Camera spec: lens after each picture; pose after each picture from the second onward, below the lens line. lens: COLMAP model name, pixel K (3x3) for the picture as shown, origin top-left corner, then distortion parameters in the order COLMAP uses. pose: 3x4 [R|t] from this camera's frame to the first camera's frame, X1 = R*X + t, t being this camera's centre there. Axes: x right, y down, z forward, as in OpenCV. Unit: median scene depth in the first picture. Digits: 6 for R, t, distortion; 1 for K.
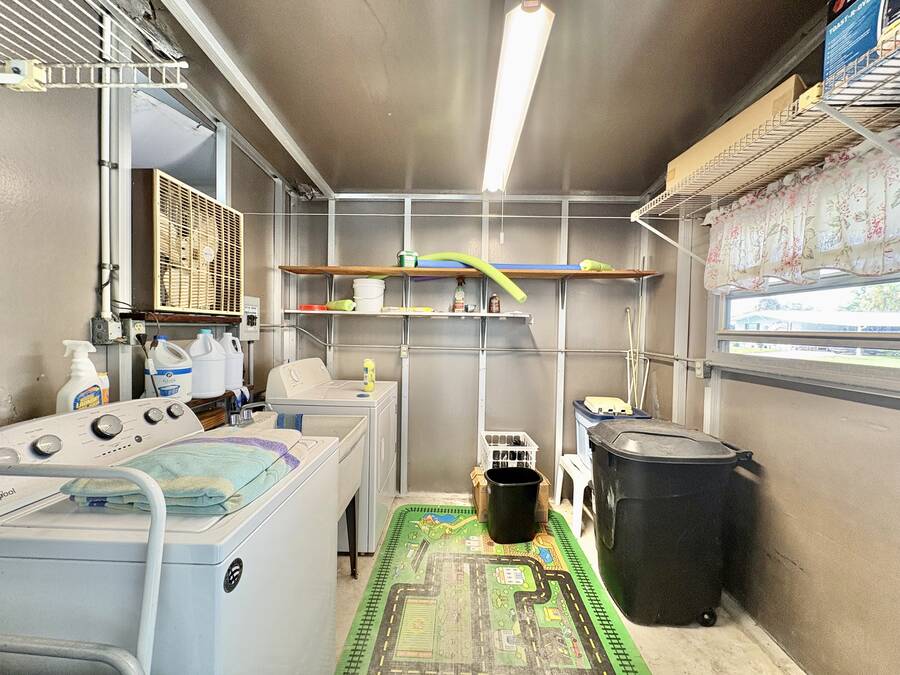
lens RADIAL K [[358.8, 0, 451.2], [0, 358.8, 336.3], [0, 0, 1]] dist [-0.000574, 0.000469]
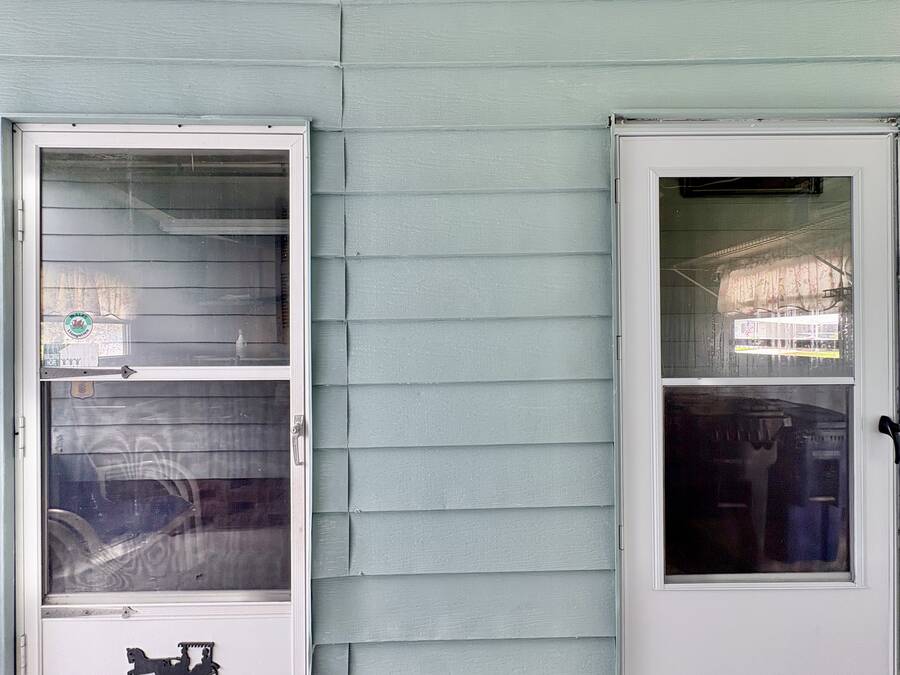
lens RADIAL K [[358.8, 0, 448.6], [0, 358.8, 338.1], [0, 0, 1]] dist [-0.000574, 0.000469]
pose [[0.998490, -0.017375, 0.052108, -0.755650], [0.018621, 0.999550, -0.023518, -0.004664], [-0.051676, 0.024453, 0.998364, -0.699245]]
